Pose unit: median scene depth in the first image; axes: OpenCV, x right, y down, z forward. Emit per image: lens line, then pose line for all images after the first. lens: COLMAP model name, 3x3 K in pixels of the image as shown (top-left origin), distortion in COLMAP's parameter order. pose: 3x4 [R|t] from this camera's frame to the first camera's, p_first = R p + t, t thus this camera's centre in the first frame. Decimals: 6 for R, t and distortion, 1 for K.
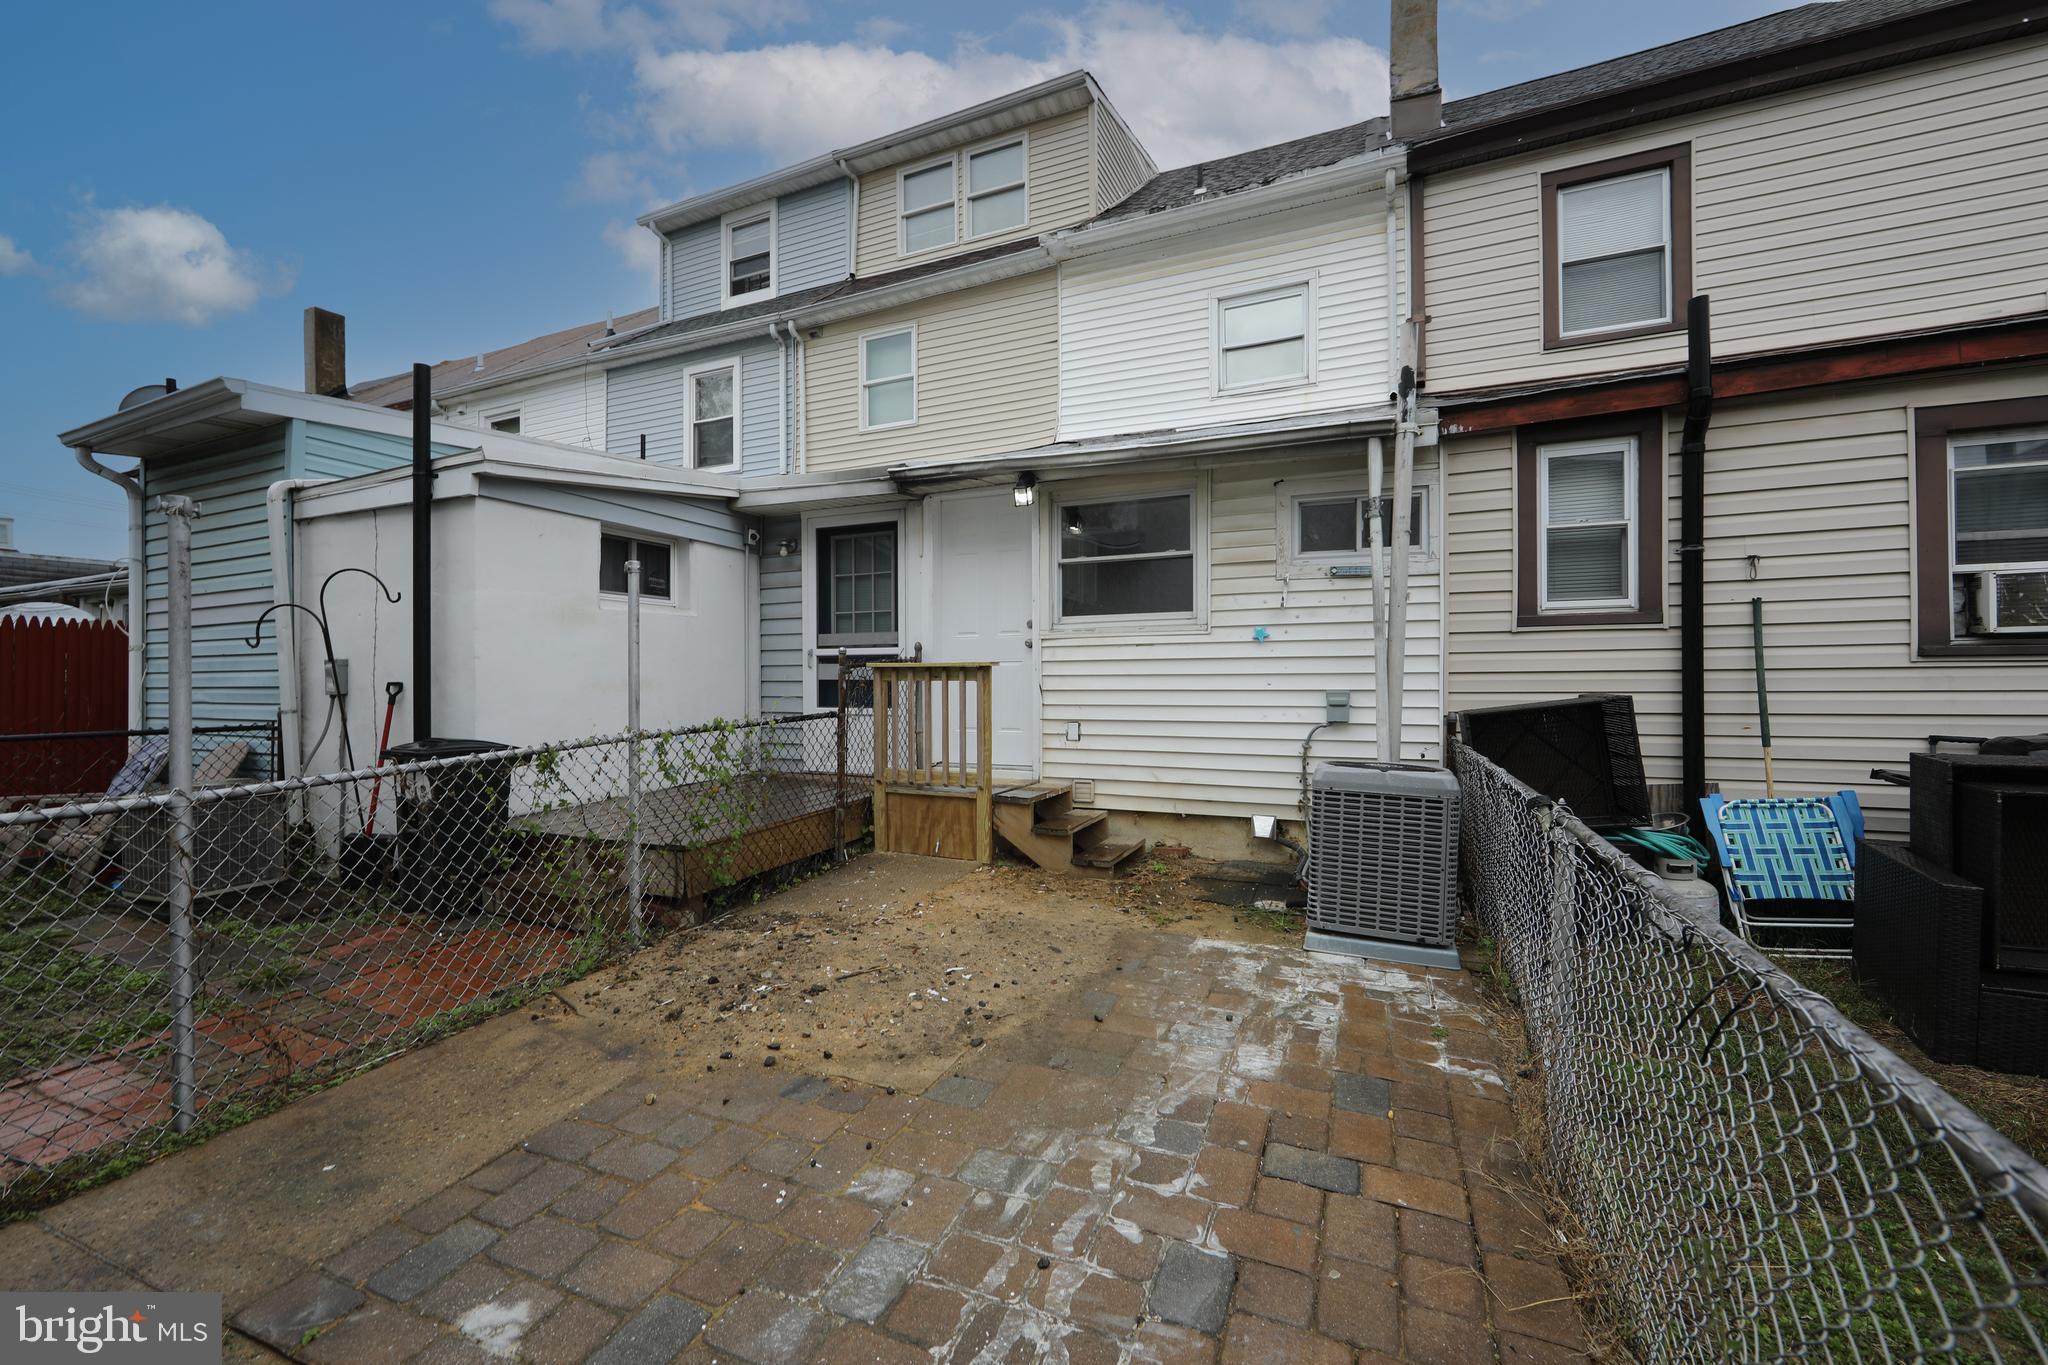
lens RADIAL K [[820.4, 0, 1016.4], [0, 820.4, 674.5], [0, 0, 1]] dist [-0.019419, 0.007407]
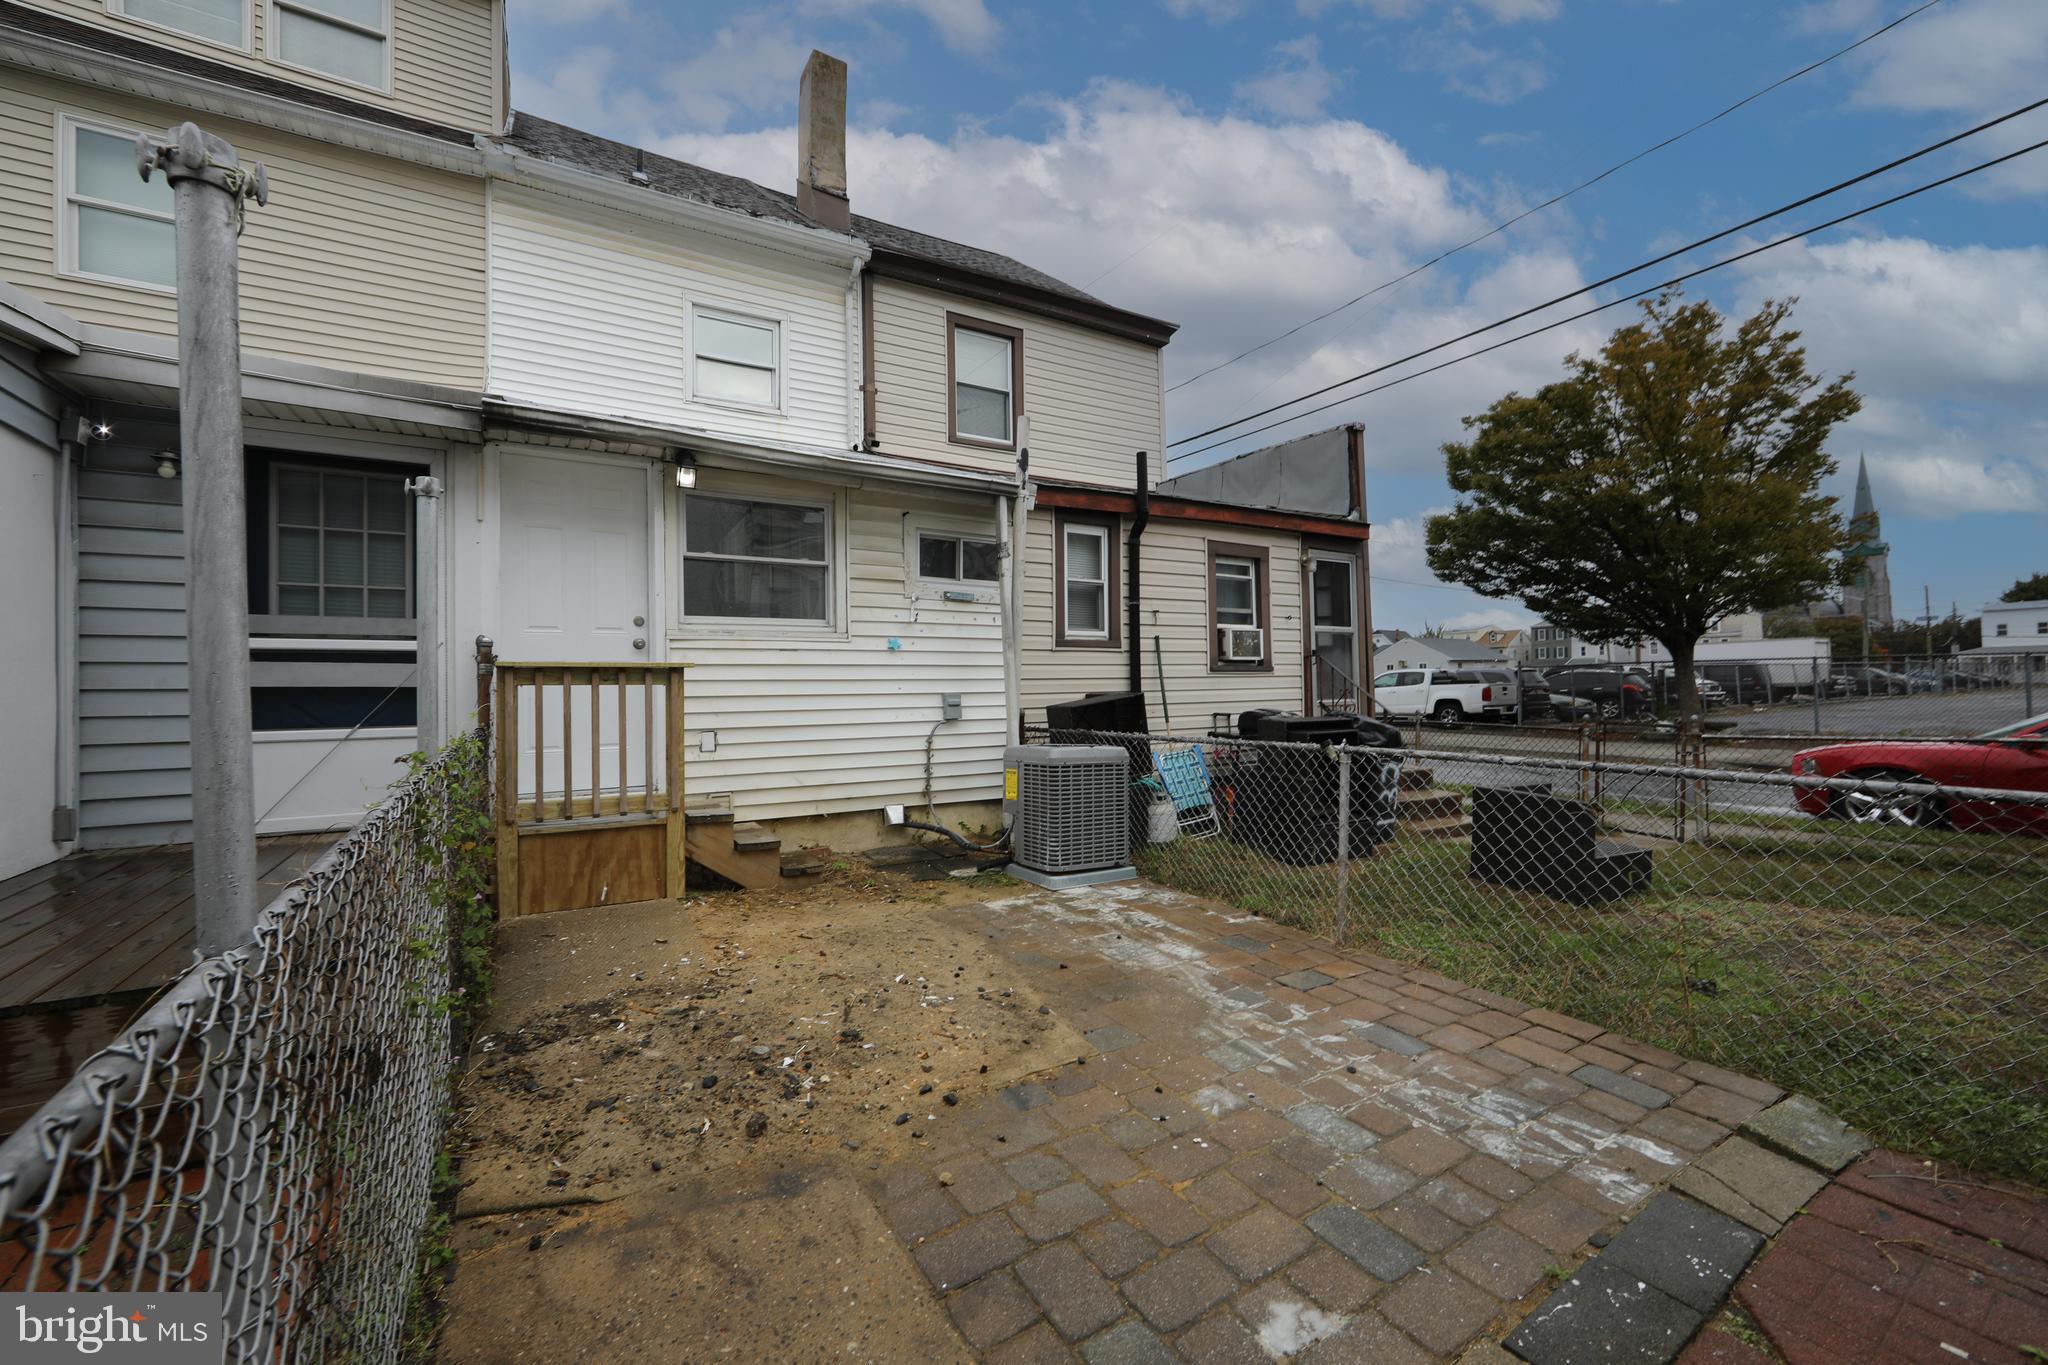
lens RADIAL K [[804.3, 0, 1009.1], [0, 804.3, 672.1], [0, 0, 1]] dist [-0.009762, 0.000629]
pose [[0.577169, 0.016441, 0.816459, -0.634364], [0.005159, 0.999704, -0.023778, 0.020183], [-0.816608, 0.017936, 0.576913, 0.281904]]
